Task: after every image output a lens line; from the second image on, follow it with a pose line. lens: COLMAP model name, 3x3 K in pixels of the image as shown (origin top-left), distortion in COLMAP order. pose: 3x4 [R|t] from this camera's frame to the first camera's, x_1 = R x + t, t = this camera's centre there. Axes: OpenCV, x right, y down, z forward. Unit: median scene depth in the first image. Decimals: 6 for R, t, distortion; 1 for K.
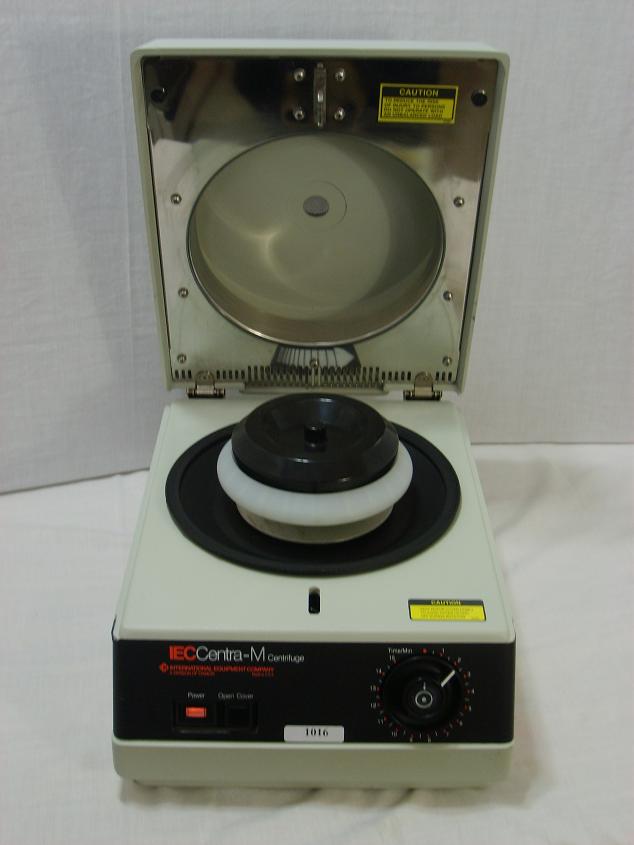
lens RADIAL K [[1062.5, 0, 317.0], [0, 1062.5, 422.5], [0, 0, 1]] dist [-0.097965, 0.043204]
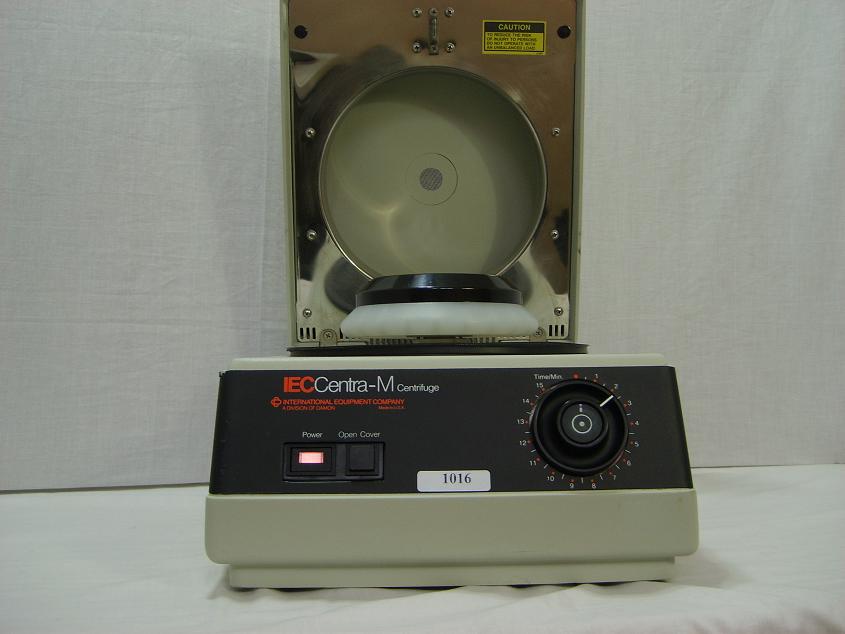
lens RADIAL K [[879.4, 0, 437.2], [0, 879.4, 293.0], [0, 0, 1]] dist [-0.121566, -0.010352]
pose [[0.999314, -0.022610, 0.029334, -0.032536], [0.034695, 0.848659, -0.527802, 0.530056], [-0.012961, 0.528458, 0.848861, 0.342628]]
